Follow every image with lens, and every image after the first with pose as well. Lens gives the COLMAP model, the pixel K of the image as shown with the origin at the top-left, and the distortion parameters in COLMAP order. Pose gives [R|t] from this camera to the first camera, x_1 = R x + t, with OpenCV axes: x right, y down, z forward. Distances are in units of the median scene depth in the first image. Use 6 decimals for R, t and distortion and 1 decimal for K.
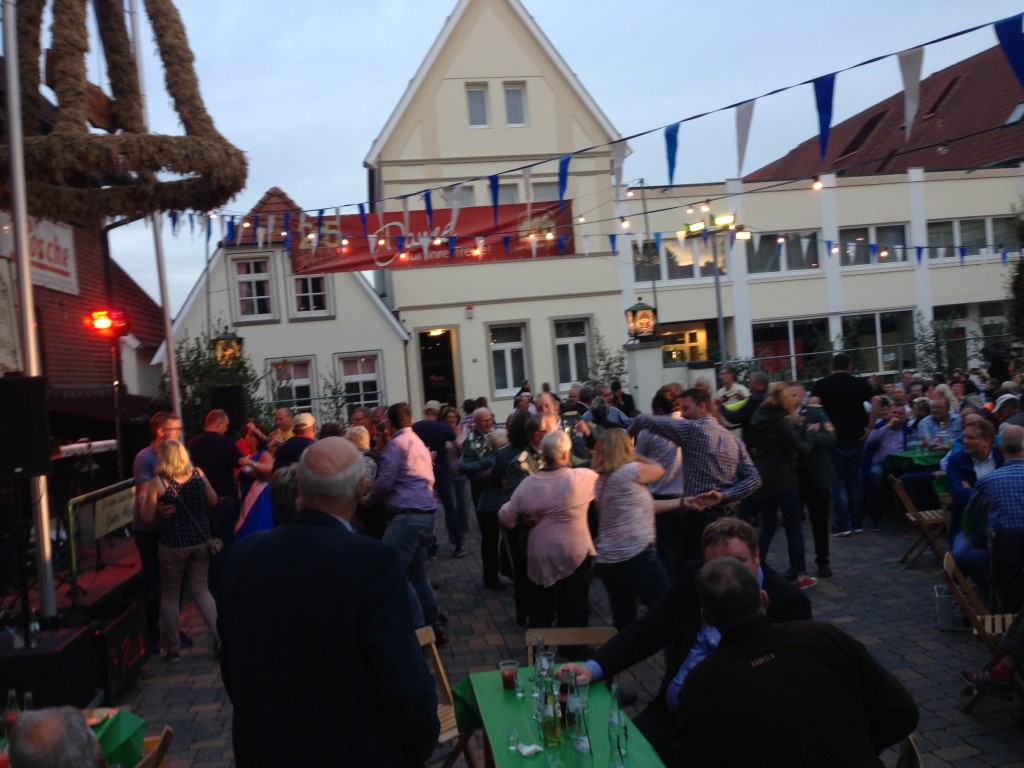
lens RADIAL K [[932.8, 0, 510.2], [0, 932.8, 377.8], [0, 0, 1]] dist [0.143975, -0.240474]
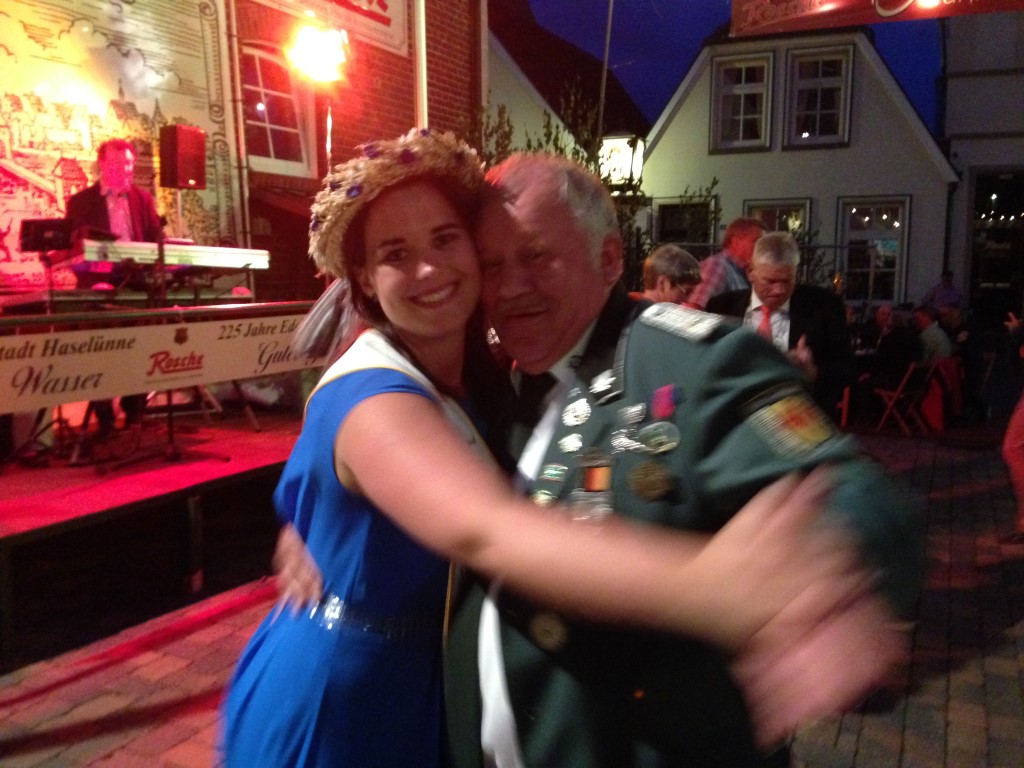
lens RADIAL K [[932.8, 0, 509.7], [0, 932.8, 392.7], [0, 0, 1]] dist [0.143975, -0.240474]
pose [[0.834409, 0.159031, -0.527702, 0.008435], [-0.079829, 0.982242, 0.169787, 0.017332], [0.545333, -0.099546, 0.832288, 0.247869]]
